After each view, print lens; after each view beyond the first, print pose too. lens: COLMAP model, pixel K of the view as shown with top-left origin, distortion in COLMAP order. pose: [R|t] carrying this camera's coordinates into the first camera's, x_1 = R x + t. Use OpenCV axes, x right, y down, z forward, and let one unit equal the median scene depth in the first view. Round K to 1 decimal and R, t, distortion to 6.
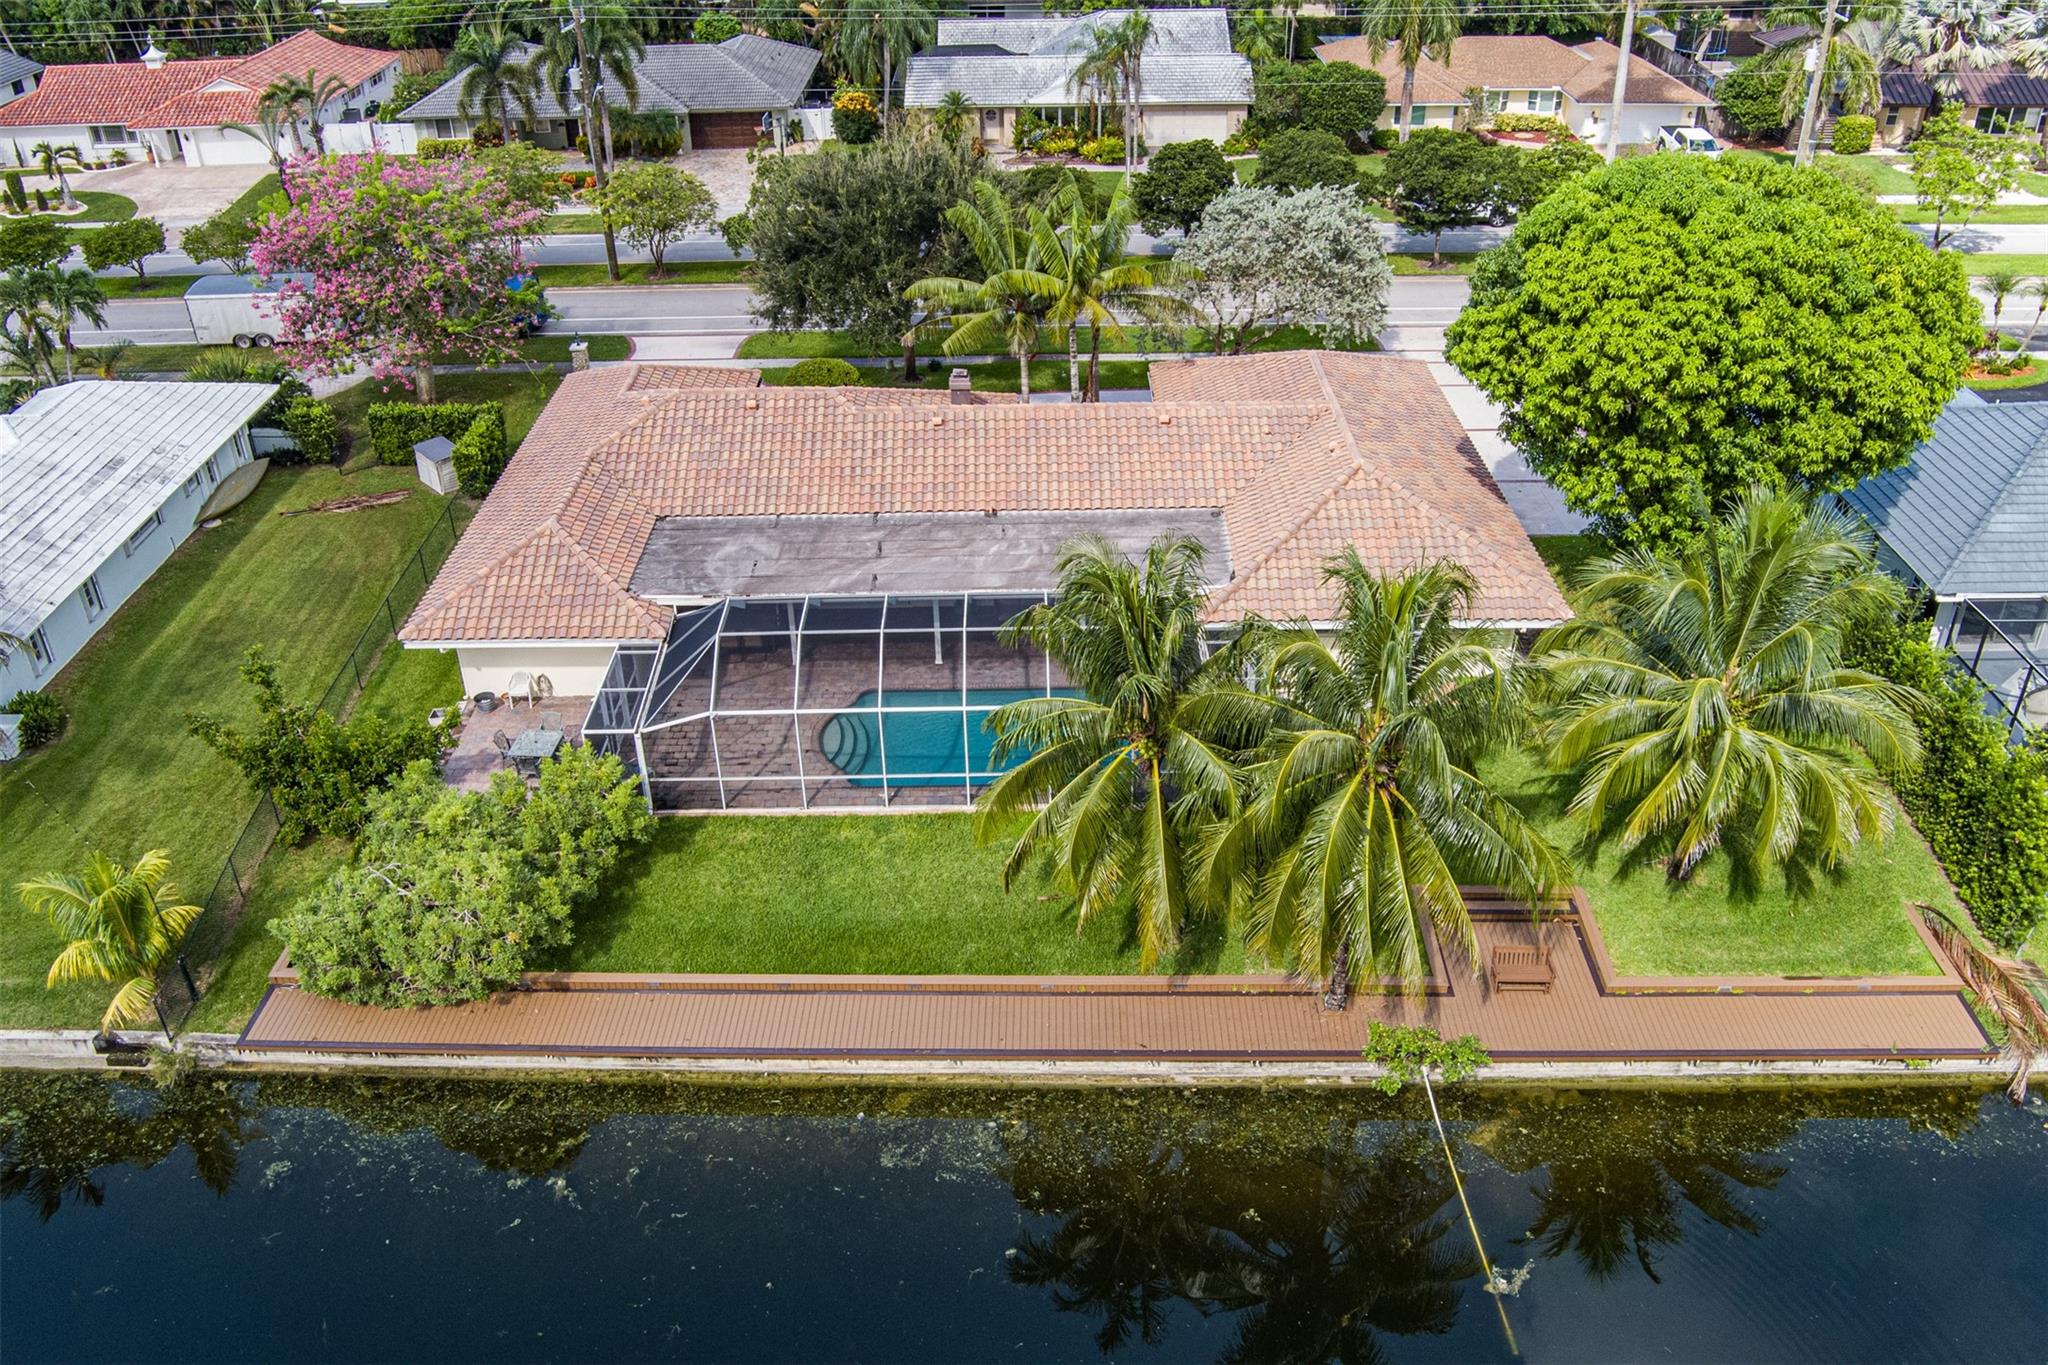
lens RADIAL K [[1665.3, 0, 1022.0], [0, 1665.3, 680.0], [0, 0, 1]] dist [-0.083081, 0.034177]
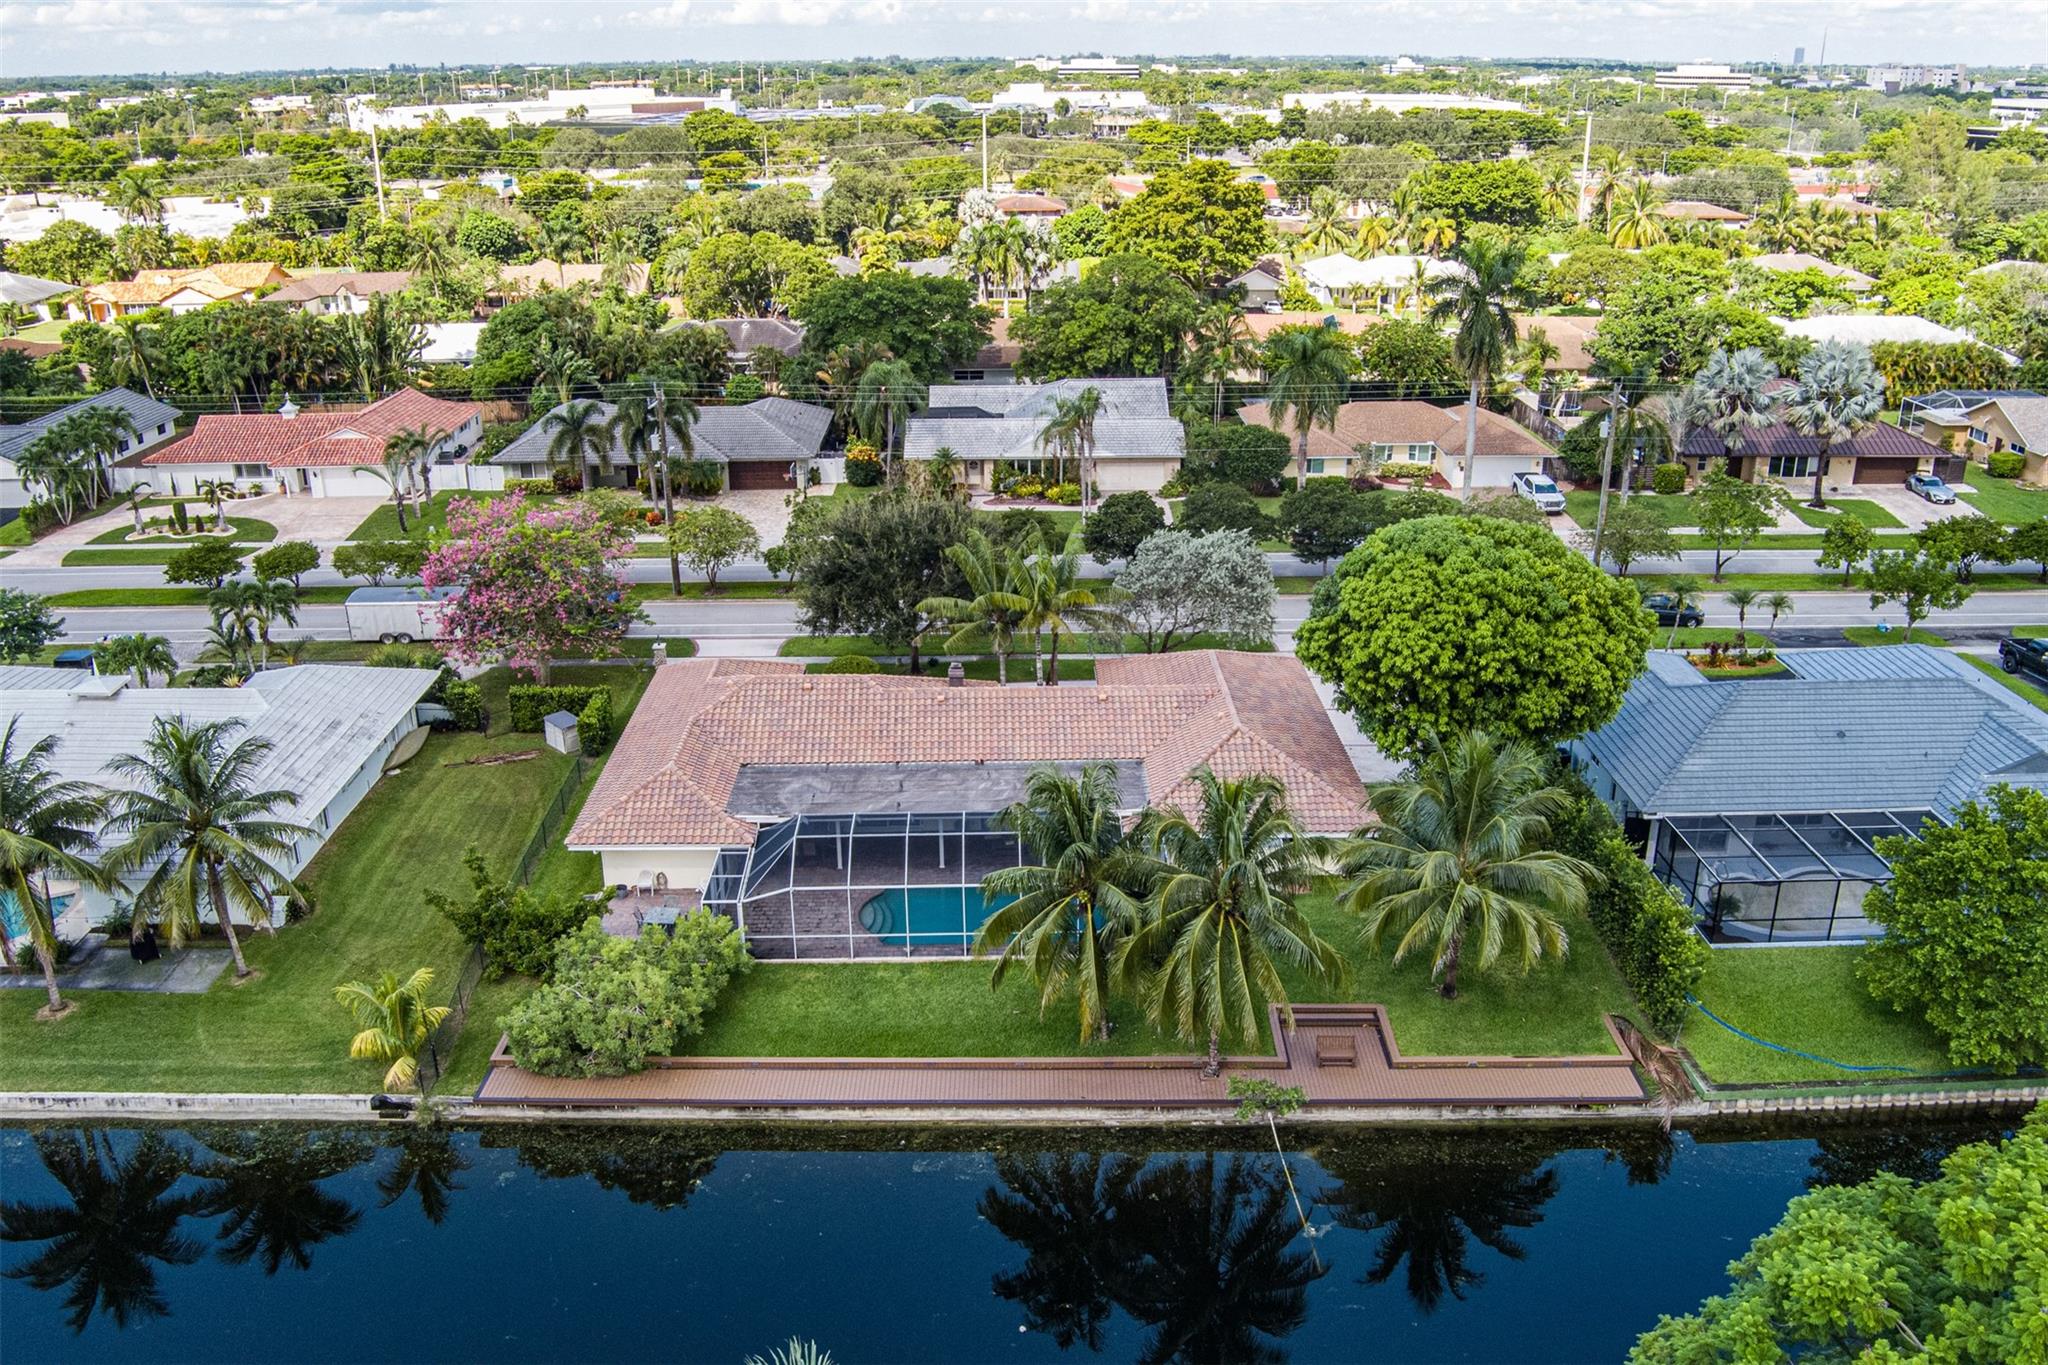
lens RADIAL K [[1665.3, 0, 1022.0], [0, 1665.3, 678.7], [0, 0, 1]] dist [-0.083081, 0.034177]
pose [[0.999847, 0.002700, 0.017299, -0.007825], [0.000517, 0.983059, -0.183291, 0.094755], [-0.017501, 0.183272, 0.982906, -0.429041]]
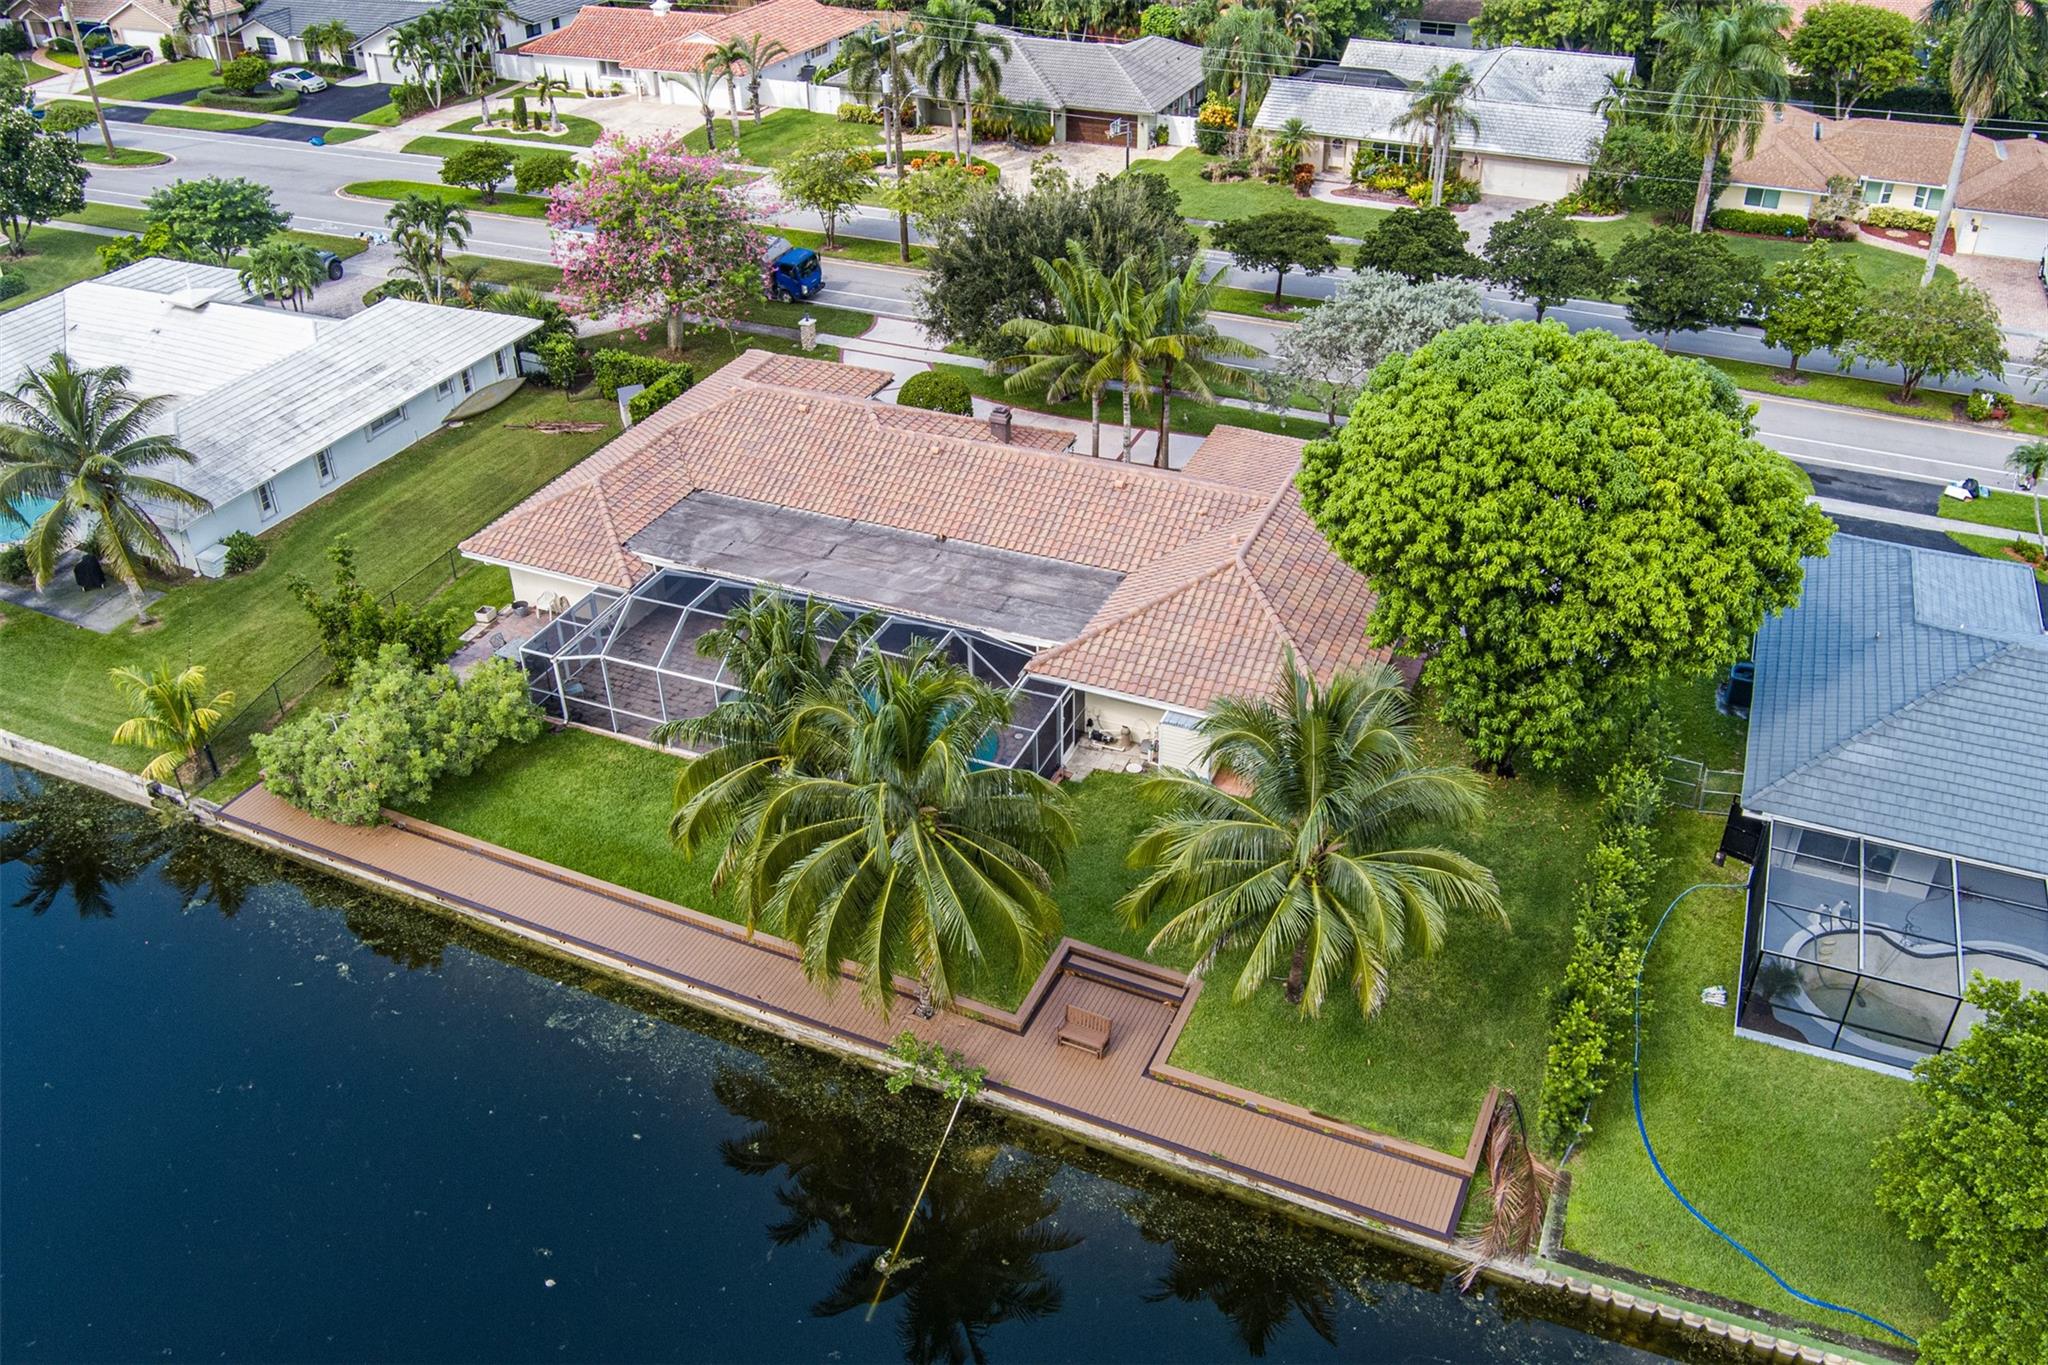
lens RADIAL K [[1665.3, 0, 1020.2], [0, 1665.3, 679.5], [0, 0, 1]] dist [-0.083081, 0.034177]
pose [[0.916491, 0.221215, -0.333329, 0.473695], [-0.208992, 0.975220, 0.072582, -0.108147], [0.341125, 0.003142, 0.940013, -0.071861]]
